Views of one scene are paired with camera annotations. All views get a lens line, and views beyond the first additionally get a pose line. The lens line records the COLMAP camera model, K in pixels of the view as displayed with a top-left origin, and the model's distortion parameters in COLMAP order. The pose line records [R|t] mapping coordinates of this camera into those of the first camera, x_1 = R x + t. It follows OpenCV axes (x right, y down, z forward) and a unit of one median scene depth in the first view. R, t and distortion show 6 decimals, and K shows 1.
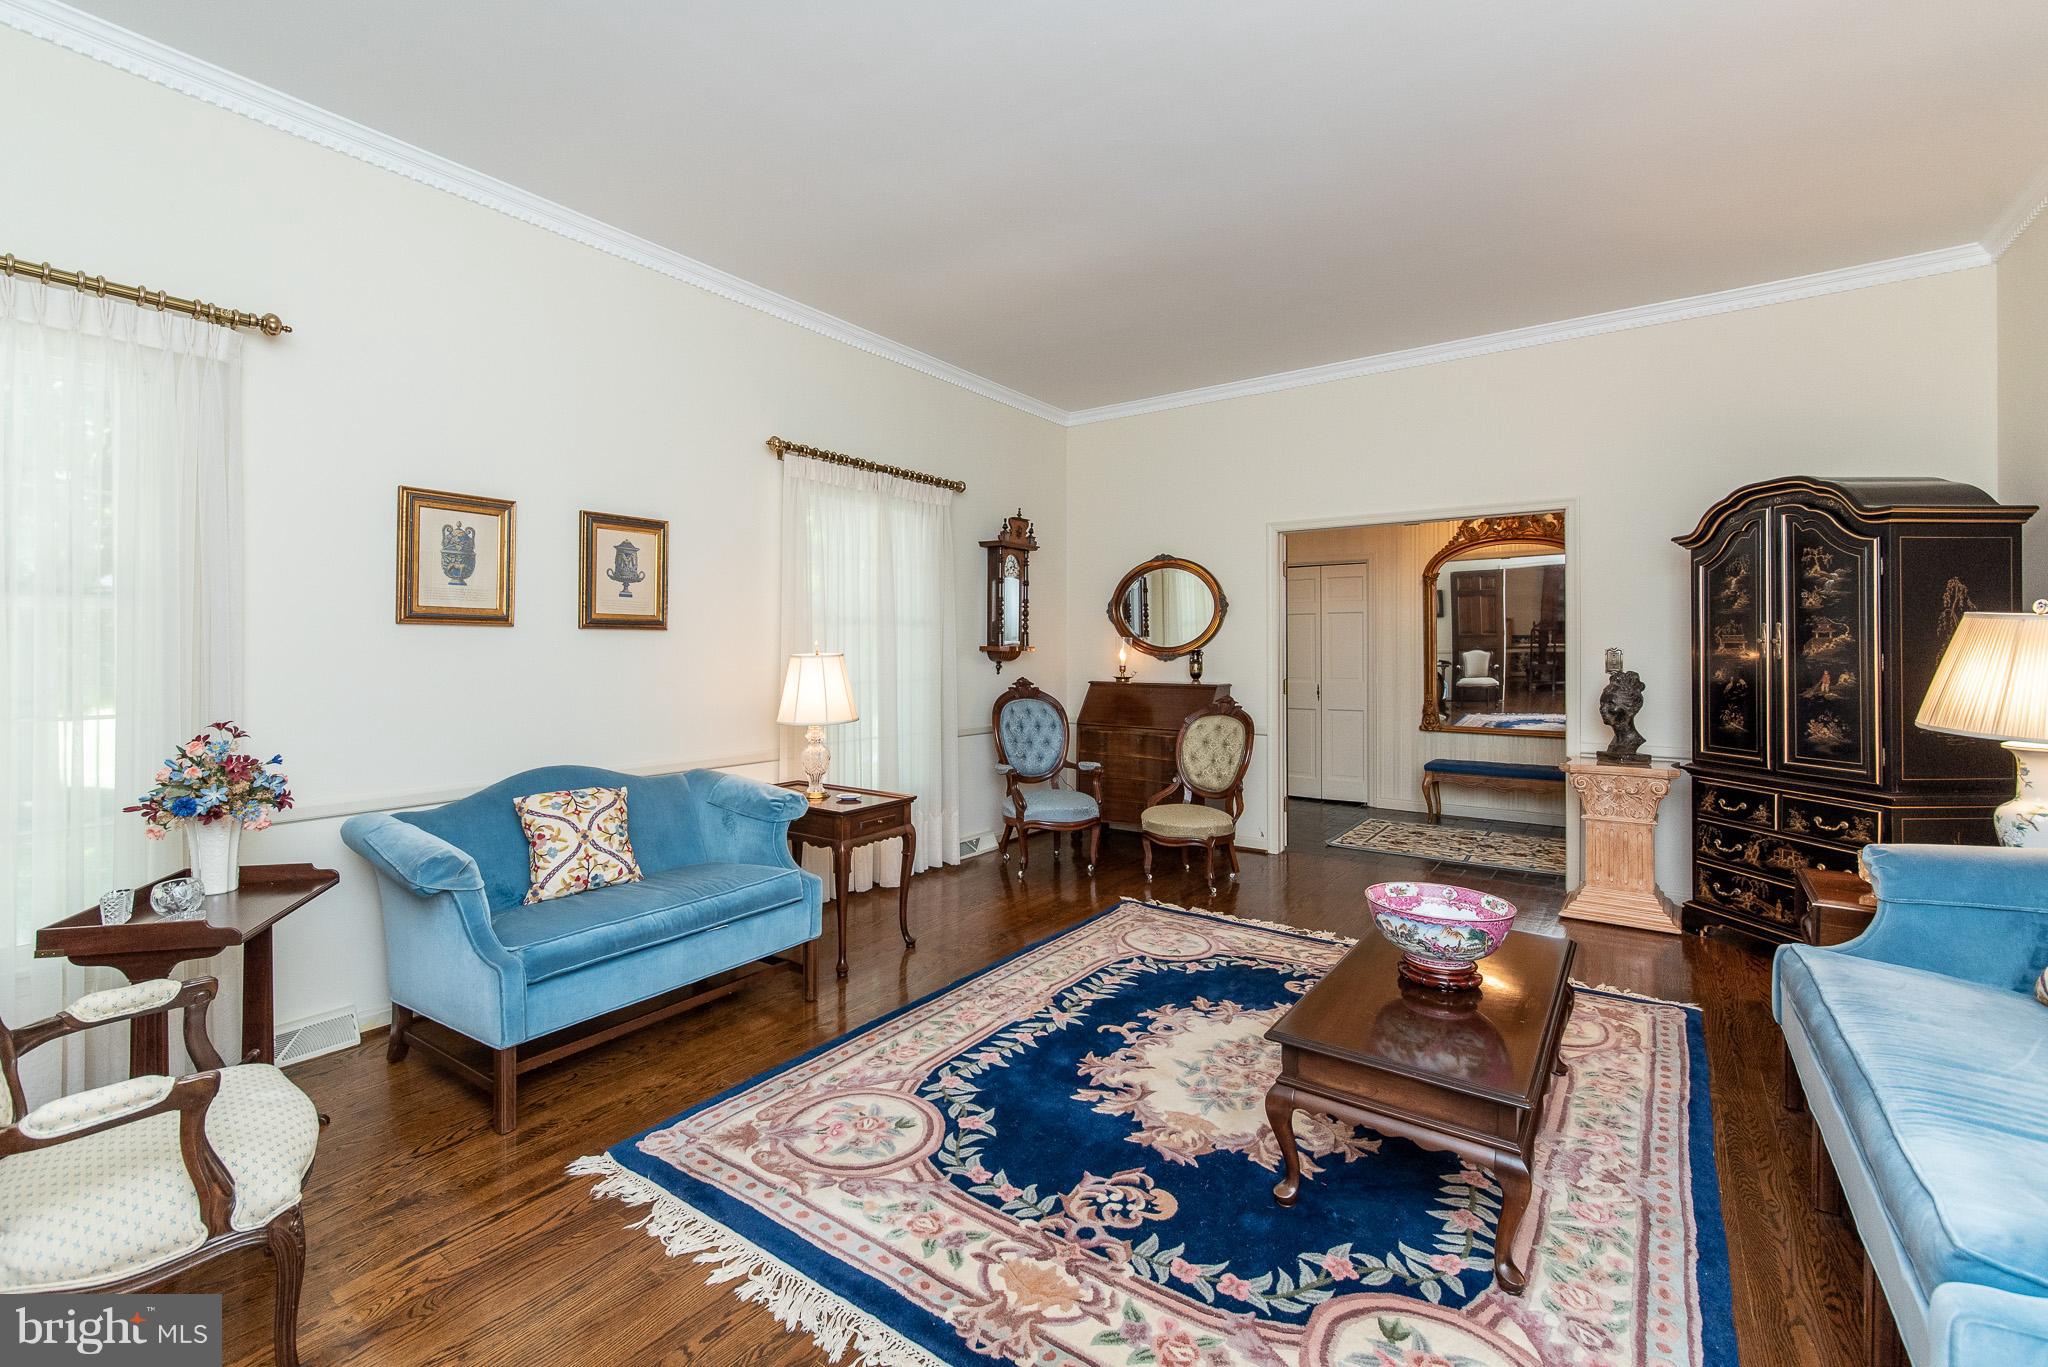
lens RADIAL K [[918.7, 0, 987.3], [0, 918.7, 668.6], [0, 0, 1]] dist [-0.000430, -0.000206]
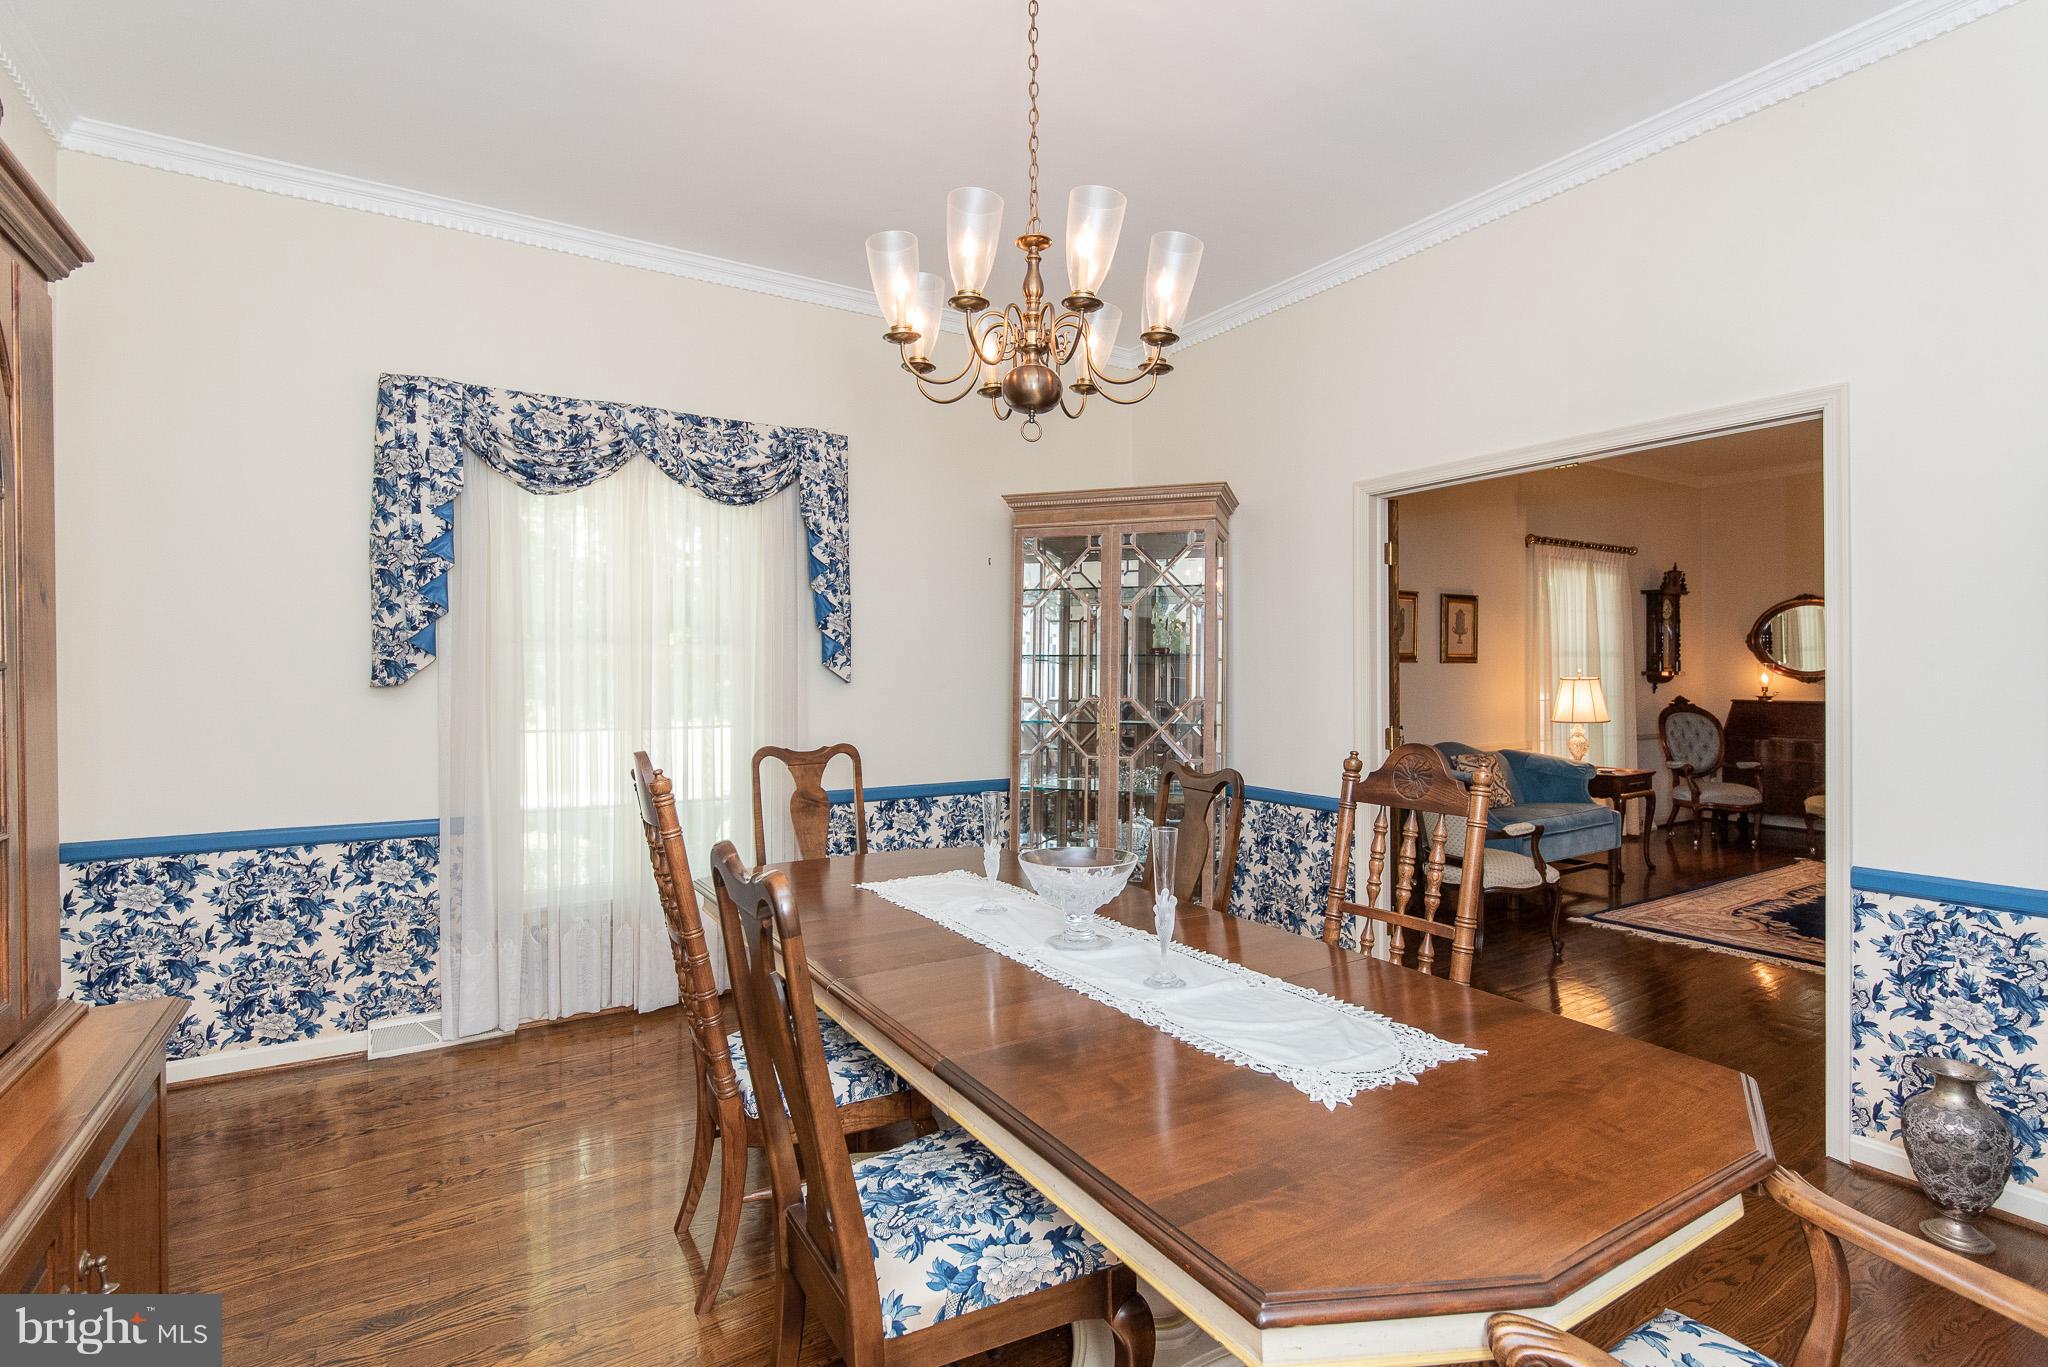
lens RADIAL K [[995.8, 0, 1024.0], [0, 995.8, 683.5], [0, 0, 1]] dist [-0.003028, -0.000499]
pose [[0.929860, 0.003464, -0.367898, -0.599042], [-0.006016, 0.999965, -0.005789, 0.011489], [0.367865, 0.007596, 0.929848, -1.224115]]
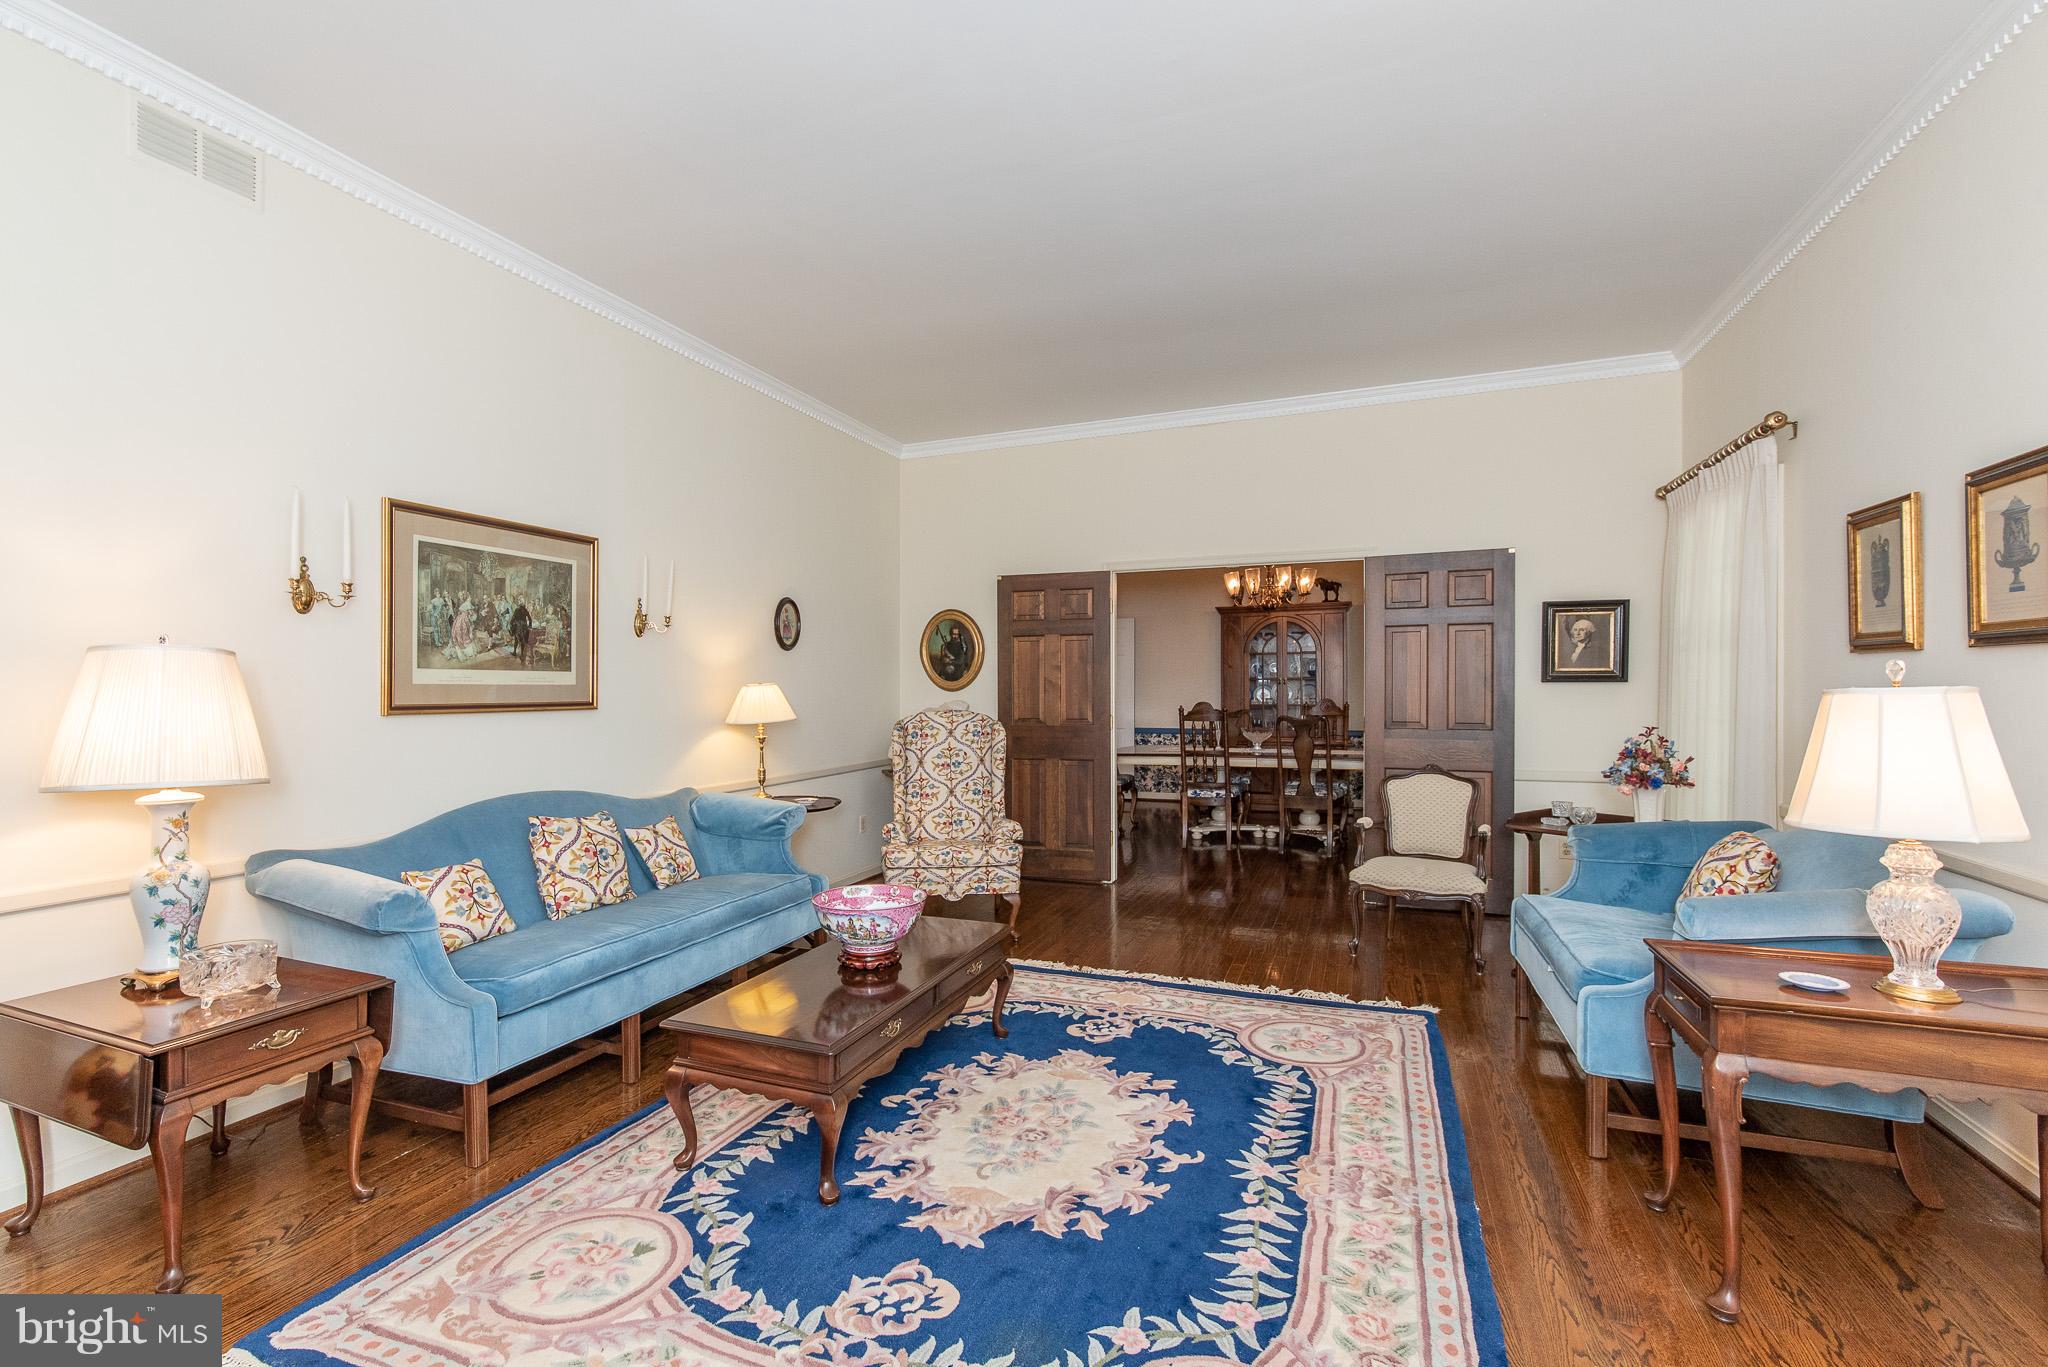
lens RADIAL K [[918.7, 0, 987.3], [0, 918.7, 668.6], [0, 0, 1]] dist [-0.000430, -0.000206]
pose [[-0.972215, 0.001966, -0.234083, 0.523754], [0.000548, 0.999981, 0.006126, -0.041046], [0.234091, 0.005827, -0.972197, 1.846910]]
